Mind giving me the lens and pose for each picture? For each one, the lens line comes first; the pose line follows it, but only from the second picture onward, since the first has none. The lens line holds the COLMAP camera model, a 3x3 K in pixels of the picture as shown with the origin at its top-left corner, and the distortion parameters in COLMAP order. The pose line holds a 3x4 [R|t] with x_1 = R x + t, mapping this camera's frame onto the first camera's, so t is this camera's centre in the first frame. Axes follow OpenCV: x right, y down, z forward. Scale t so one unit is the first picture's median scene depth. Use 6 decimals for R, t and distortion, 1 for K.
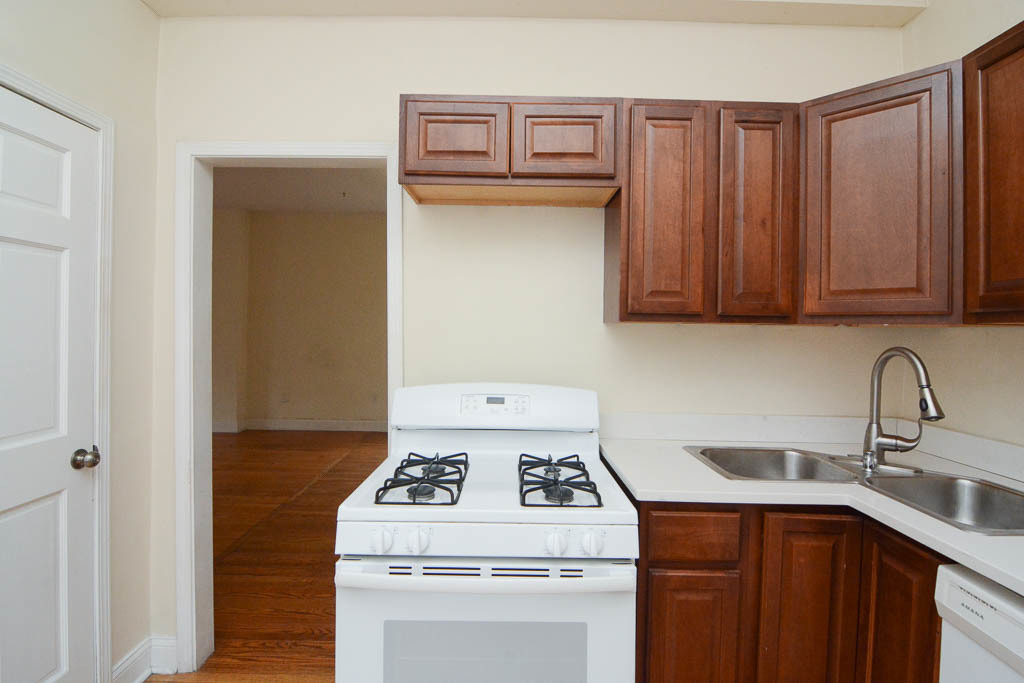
lens RADIAL K [[500.9, 0, 516.3], [0, 500.9, 324.0], [0, 0, 1]] dist [-0.001447, -0.004765]
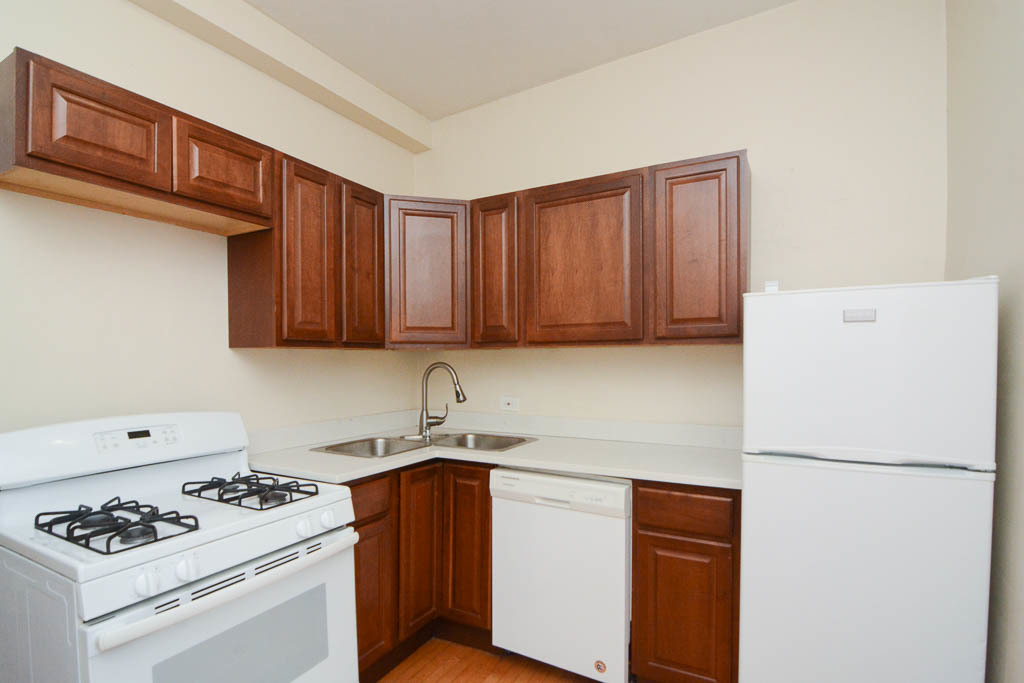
lens RADIAL K [[500.9, 0, 515.5], [0, 500.9, 365.0], [0, 0, 1]] dist [-0.001447, -0.004765]
pose [[0.485520, -0.030411, 0.873696, -0.543636], [0.004680, 0.999471, 0.032188, 0.002364], [-0.874213, -0.011539, 0.485405, -0.030549]]
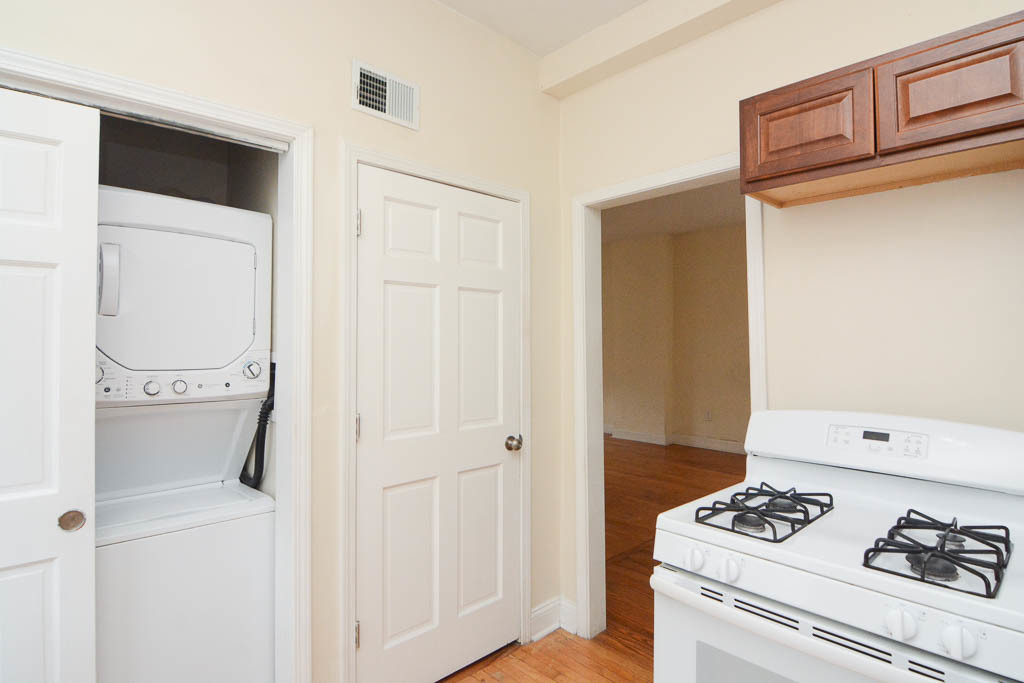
lens RADIAL K [[547.3, 0, 515.2], [0, 547.3, 319.8], [0, 0, 1]] dist [0.003841, -0.005683]
pose [[0.678656, -0.040614, -0.733332, 0.236680], [0.015531, 0.999040, -0.040956, -0.005865], [0.734292, 0.016406, 0.678636, -0.017499]]
